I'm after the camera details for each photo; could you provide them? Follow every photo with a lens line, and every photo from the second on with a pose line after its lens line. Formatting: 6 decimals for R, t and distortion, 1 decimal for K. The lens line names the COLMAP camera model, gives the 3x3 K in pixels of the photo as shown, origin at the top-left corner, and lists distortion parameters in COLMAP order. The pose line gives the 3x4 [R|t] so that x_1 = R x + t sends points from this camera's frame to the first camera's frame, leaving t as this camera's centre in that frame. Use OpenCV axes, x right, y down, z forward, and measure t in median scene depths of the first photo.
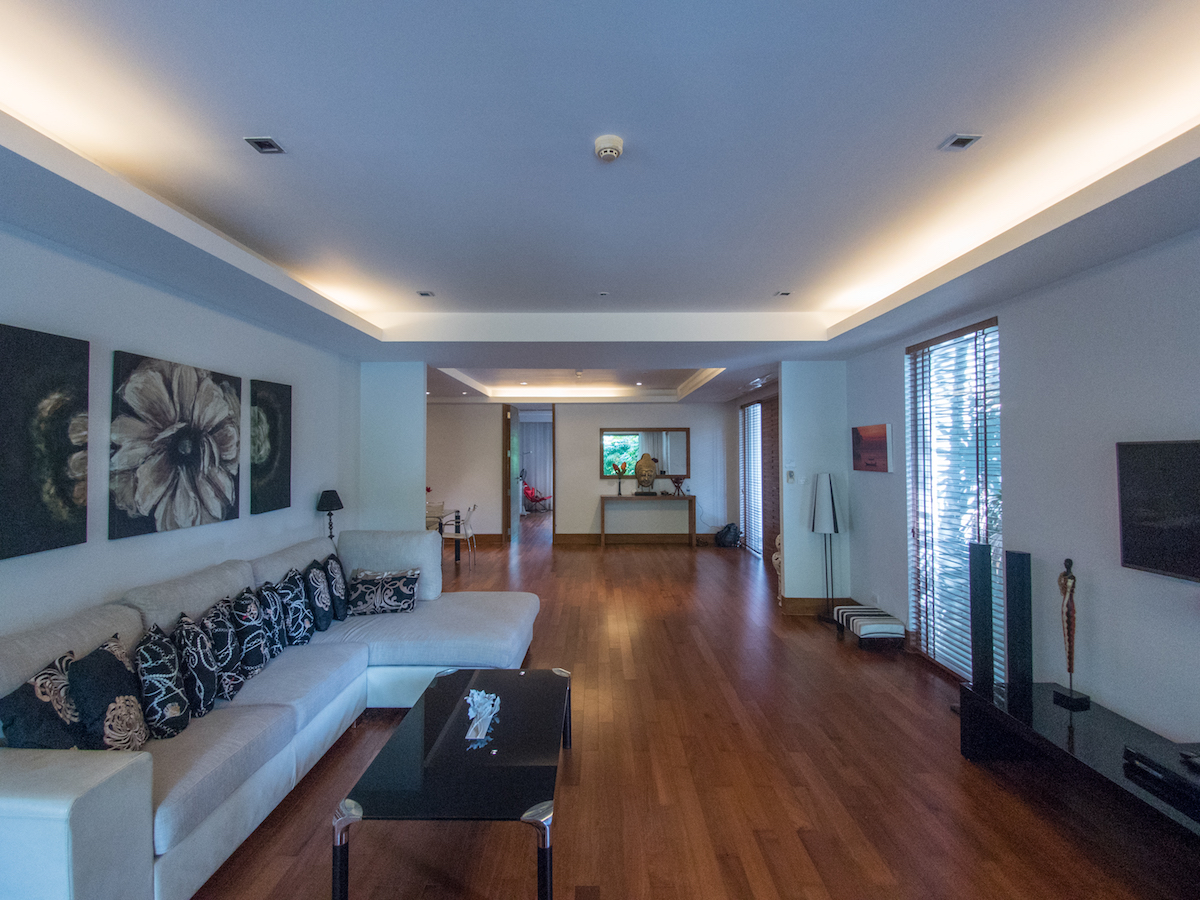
lens RADIAL K [[545.6, 0, 597.4], [0, 545.6, 441.5], [0, 0, 1]] dist [0.045177, -0.036600]
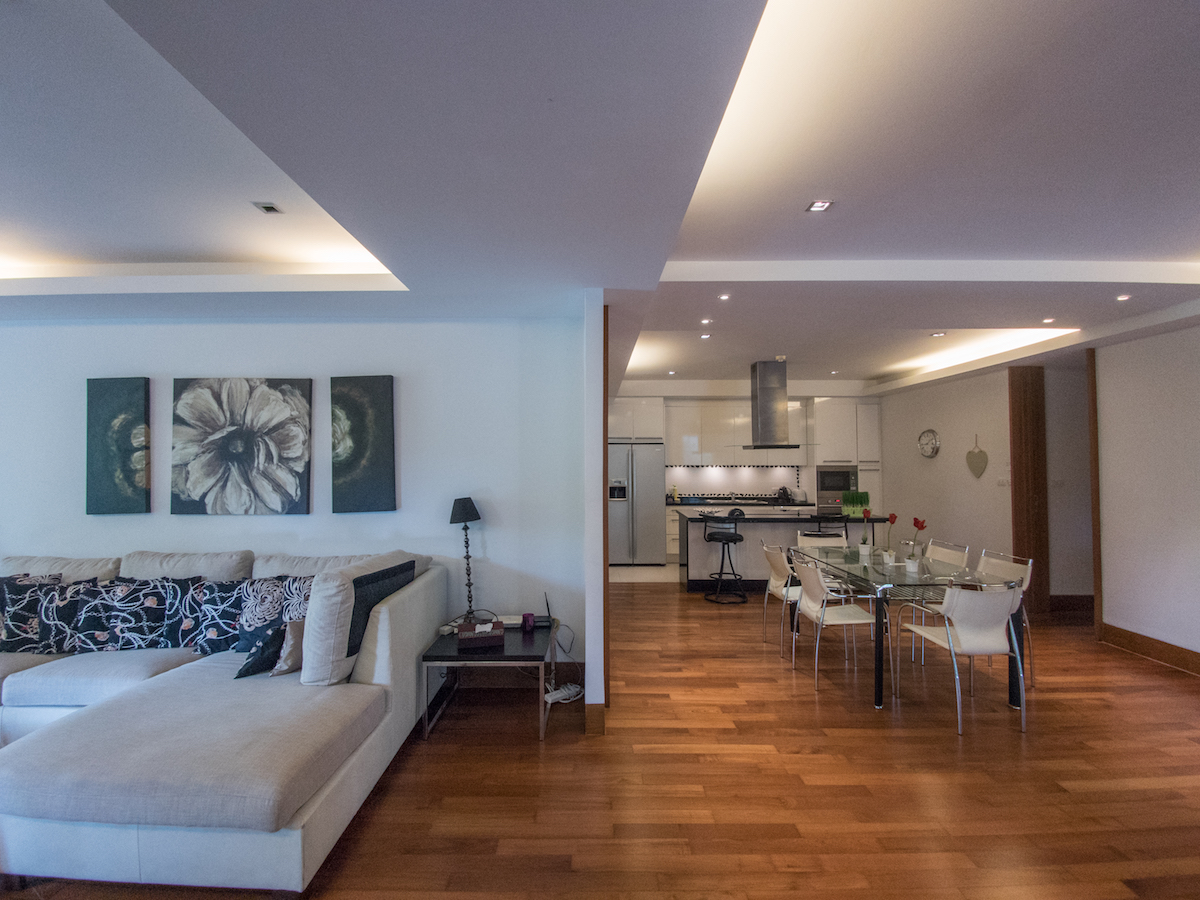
lens RADIAL K [[545.6, 0, 597.4], [0, 545.6, 441.5], [0, 0, 1]] dist [0.045177, -0.036600]
pose [[-0.007193, -0.038363, -0.999238, 0.409636], [0.027495, 0.998878, -0.038547, 0.061751], [0.999596, -0.027751, -0.006130, 1.662180]]
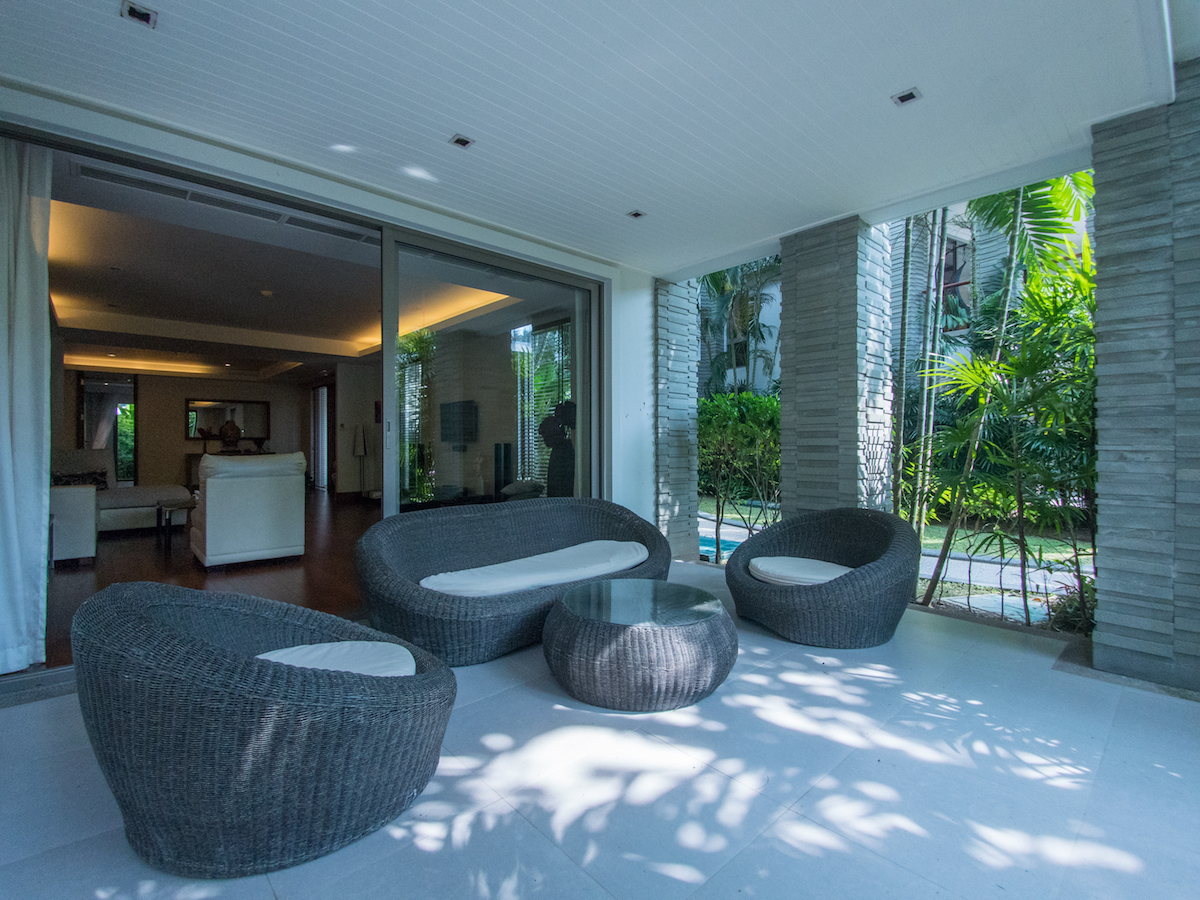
lens RADIAL K [[545.6, 0, 597.4], [0, 545.6, 441.5], [0, 0, 1]] dist [0.045177, -0.036600]
pose [[0.740163, 0.002012, 0.672425, -0.419884], [-0.013347, 0.999842, 0.011700, 0.131583], [-0.672296, -0.017635, 0.740073, -1.551410]]
